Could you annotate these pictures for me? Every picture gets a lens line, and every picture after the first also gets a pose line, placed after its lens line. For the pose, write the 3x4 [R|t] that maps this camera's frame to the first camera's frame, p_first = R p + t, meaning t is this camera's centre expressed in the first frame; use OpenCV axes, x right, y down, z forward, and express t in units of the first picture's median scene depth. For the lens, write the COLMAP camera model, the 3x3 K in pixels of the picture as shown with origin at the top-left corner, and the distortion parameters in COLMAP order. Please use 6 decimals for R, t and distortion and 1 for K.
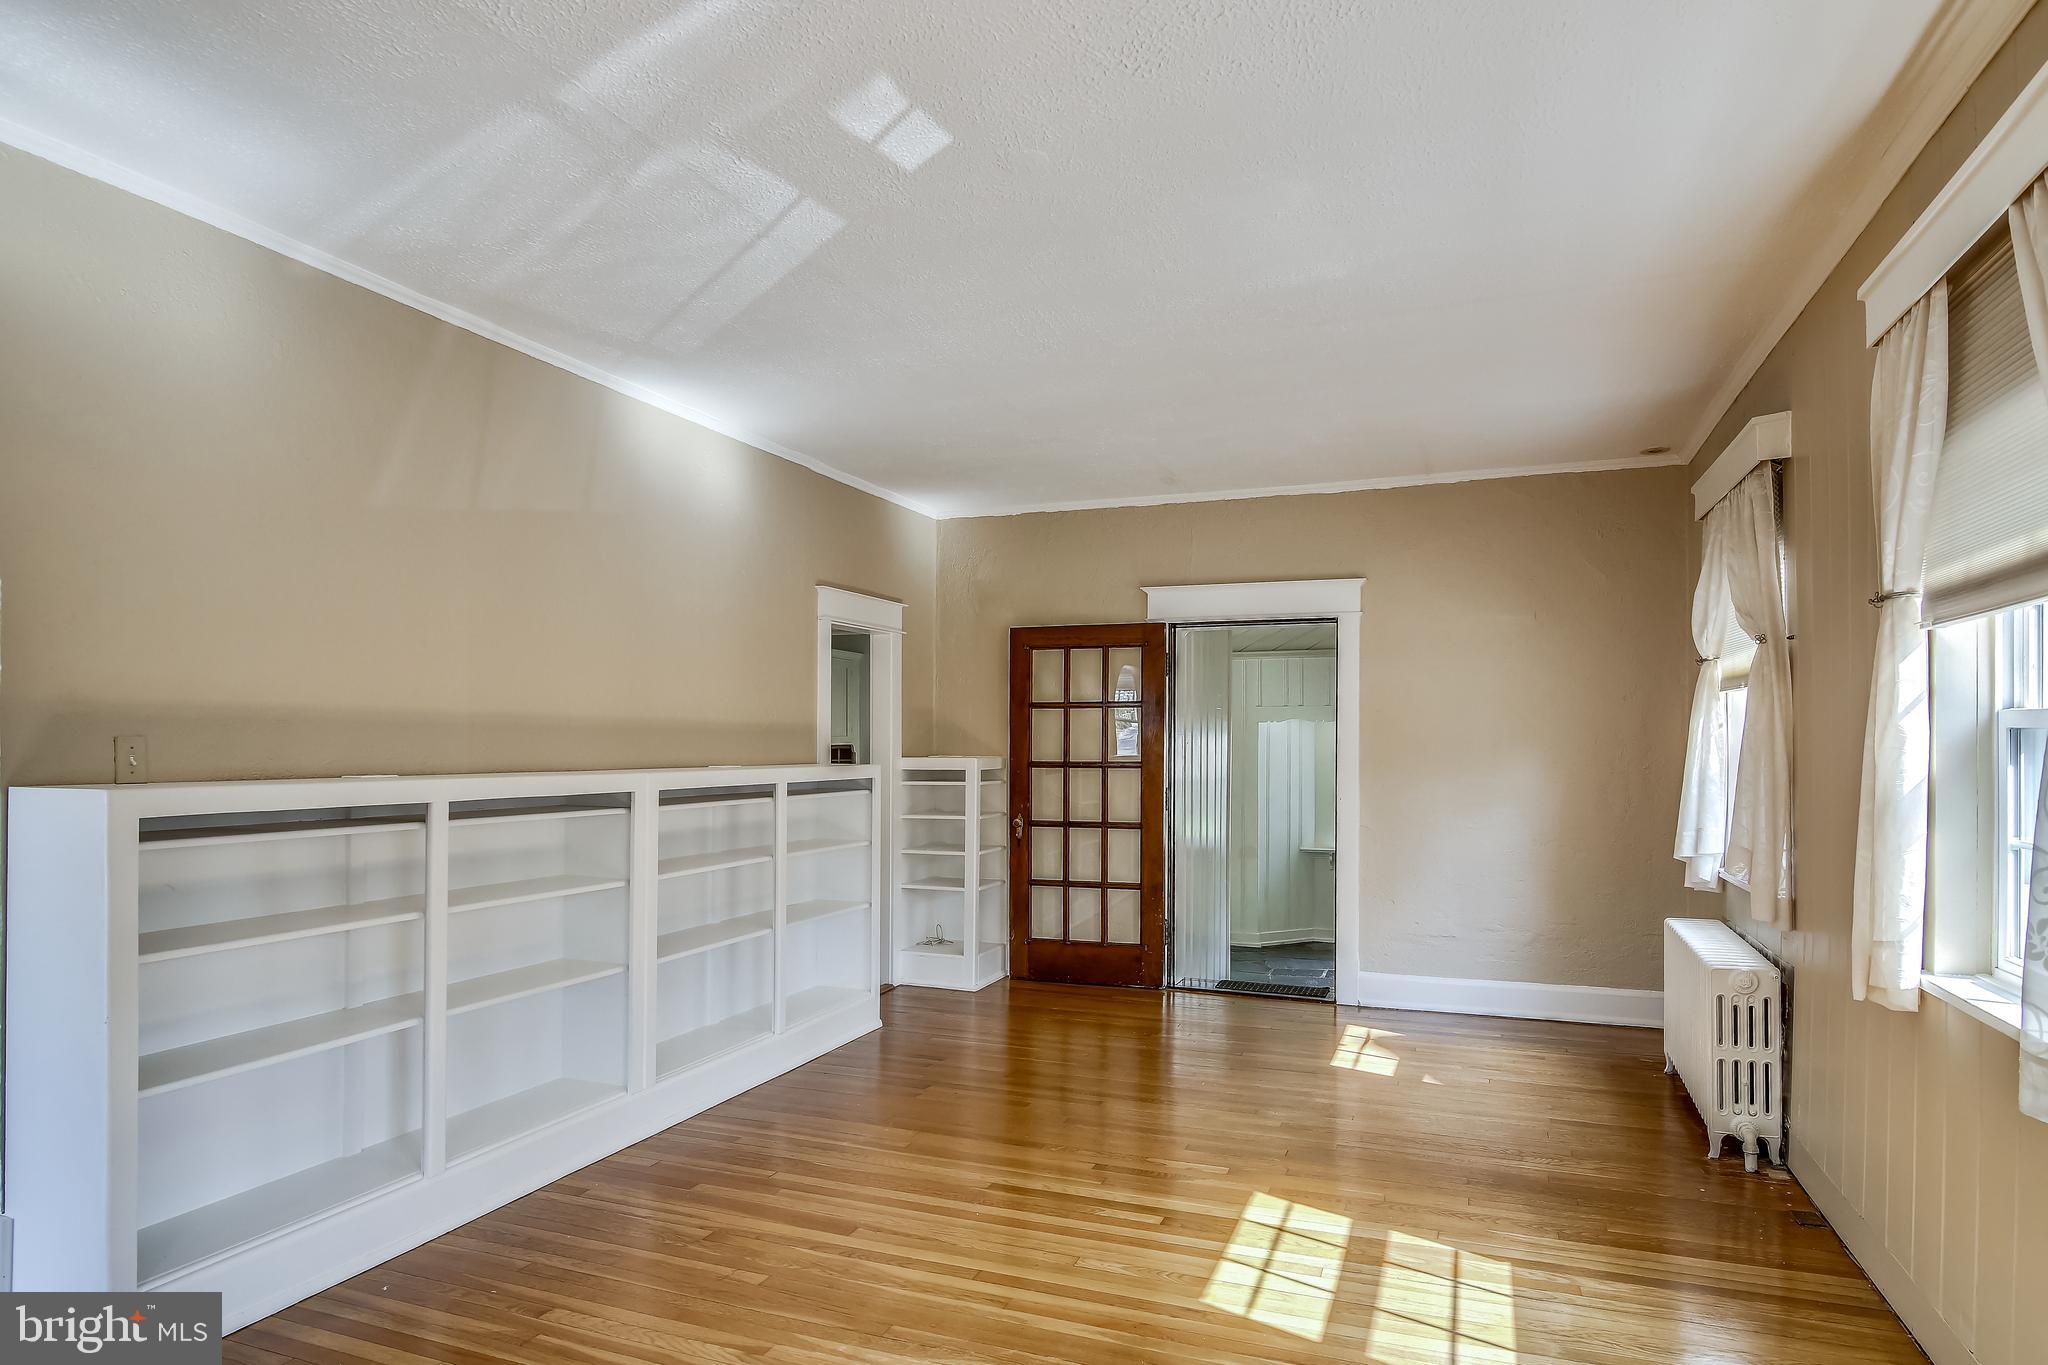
lens RADIAL K [[1180.1, 0, 1022.6], [0, 1180.1, 739.4], [0, 0, 1]] dist [-0.001823, -0.001311]
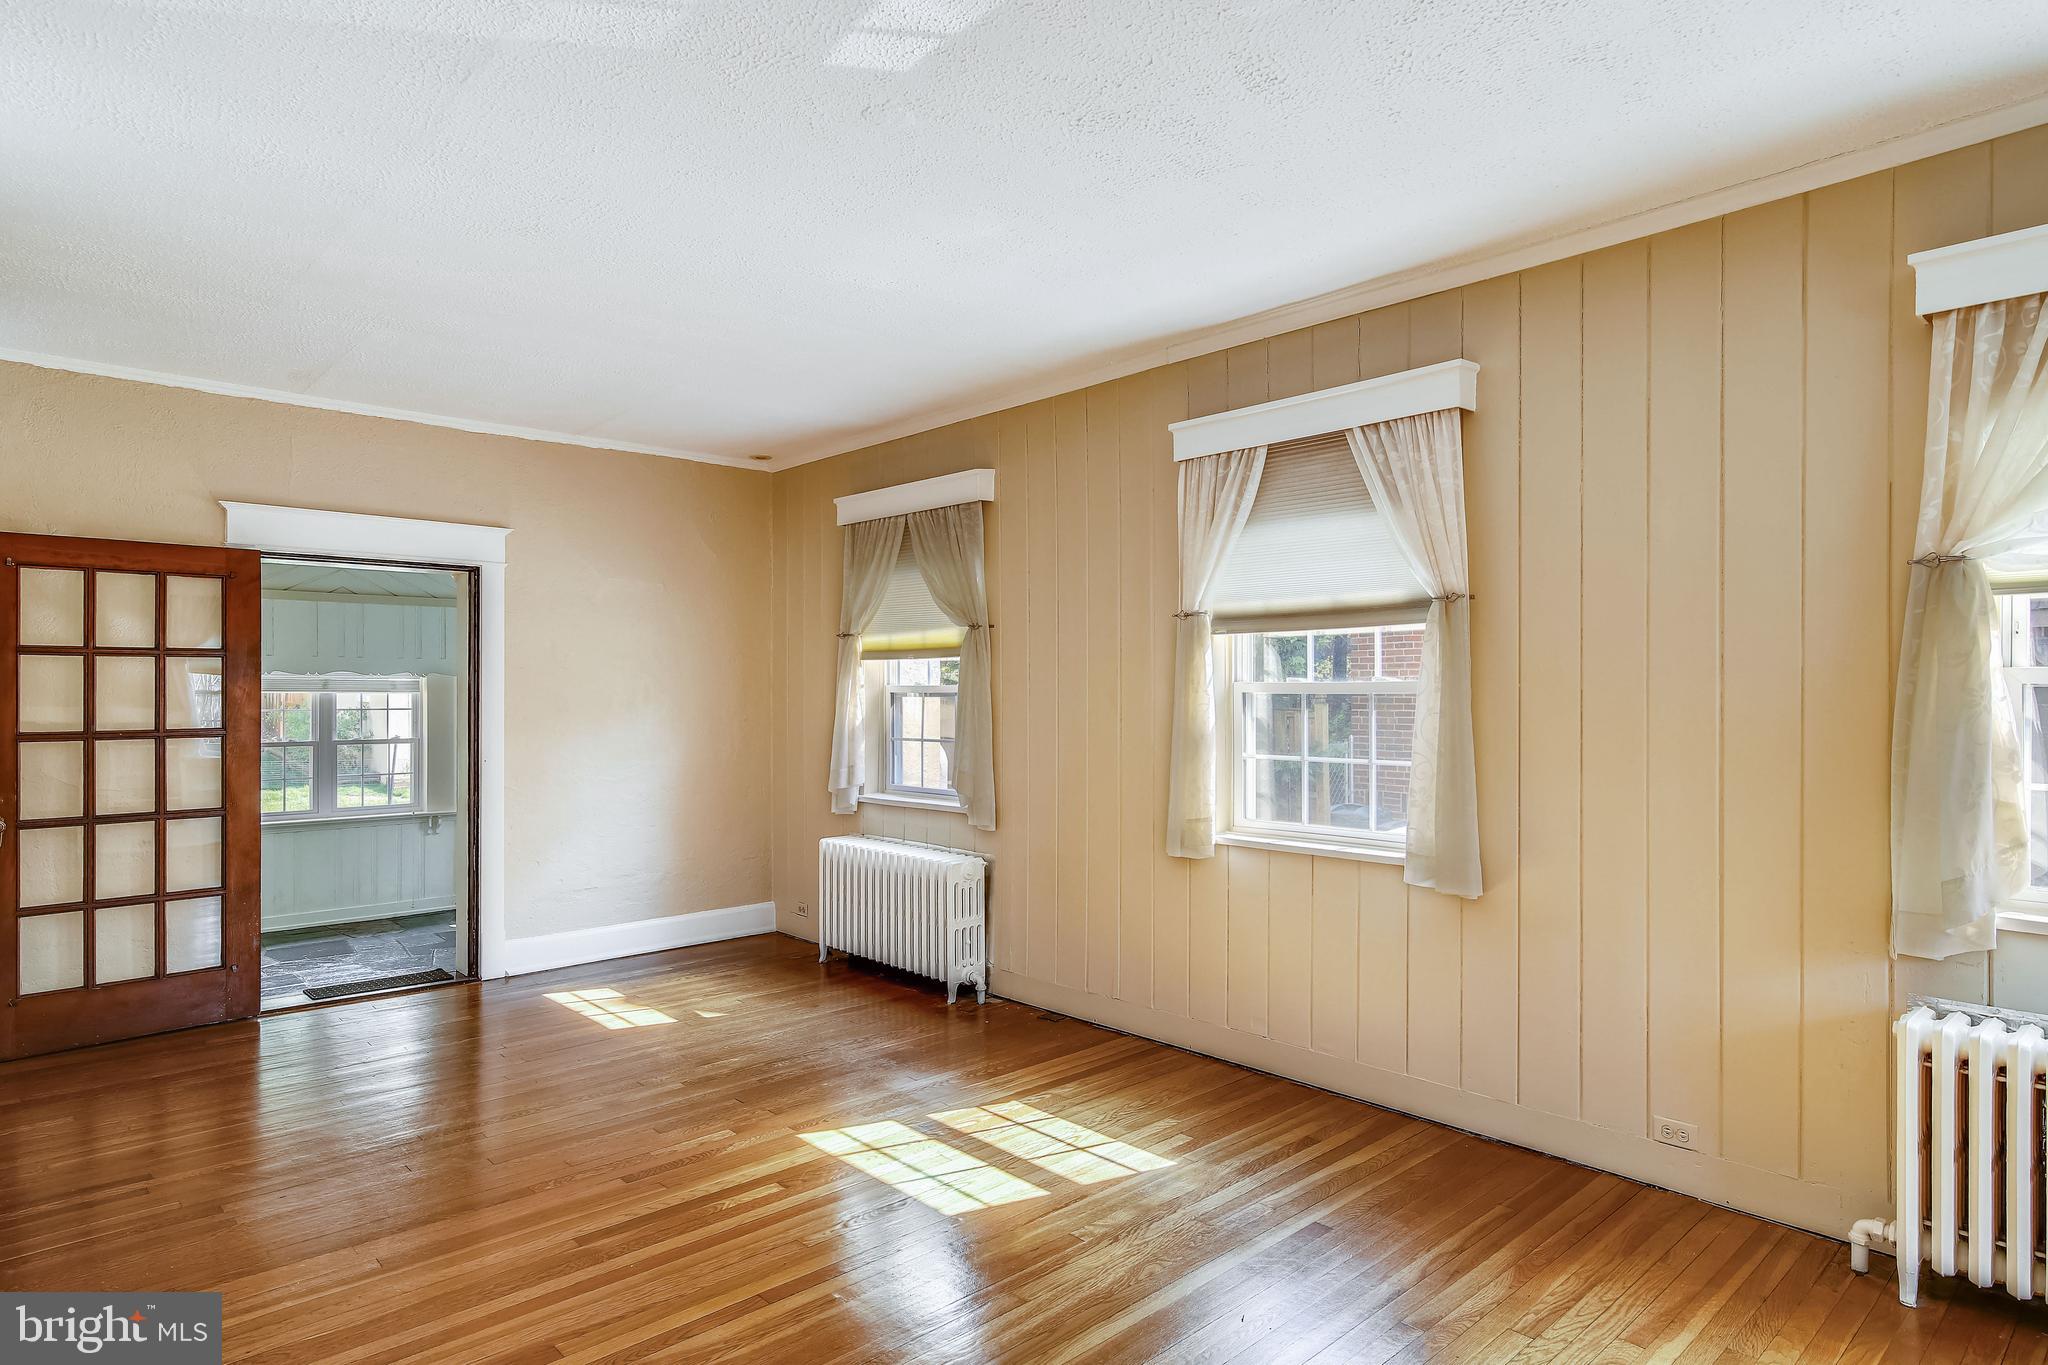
lens RADIAL K [[1156.0, 0, 1021.1], [0, 1156.0, 694.2], [0, 0, 1]] dist [0.007324, 0.000551]
pose [[0.435589, -0.005445, 0.900129, -0.454055], [0.000943, 0.999984, 0.005593, -0.008772], [-0.900145, -0.001588, 0.435587, 0.264558]]
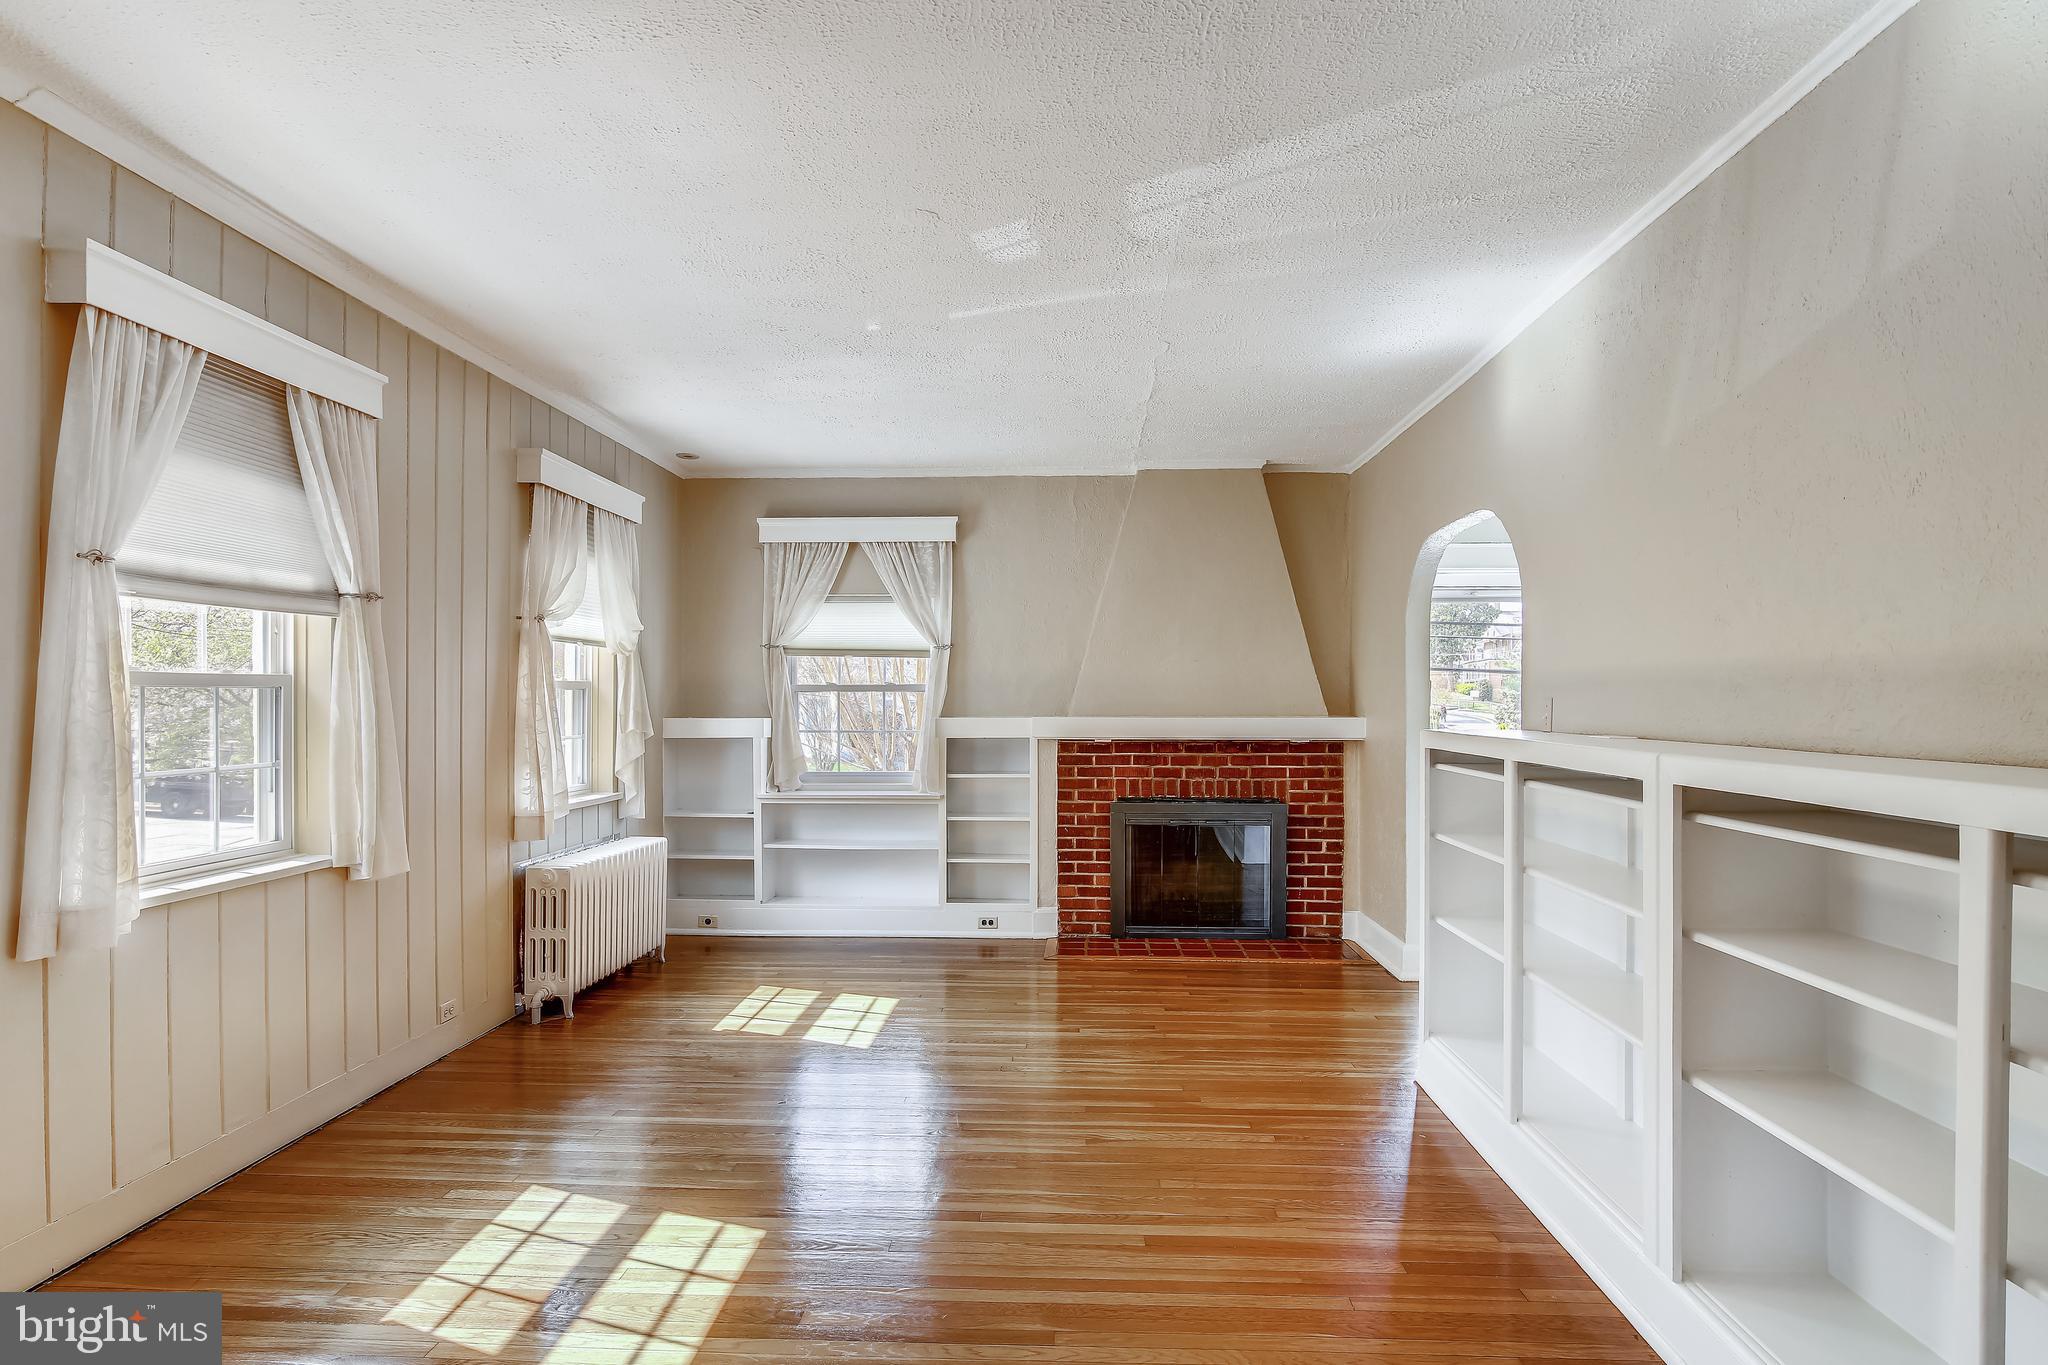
lens RADIAL K [[1156.0, 0, 1021.1], [0, 1156.0, 694.2], [0, 0, 1]] dist [0.007324, 0.000551]
pose [[-0.946357, -0.005897, -0.323069, 0.158147], [-0.006190, 0.999981, -0.000120, -0.003085], [0.323063, 0.001886, -0.946375, 1.198047]]
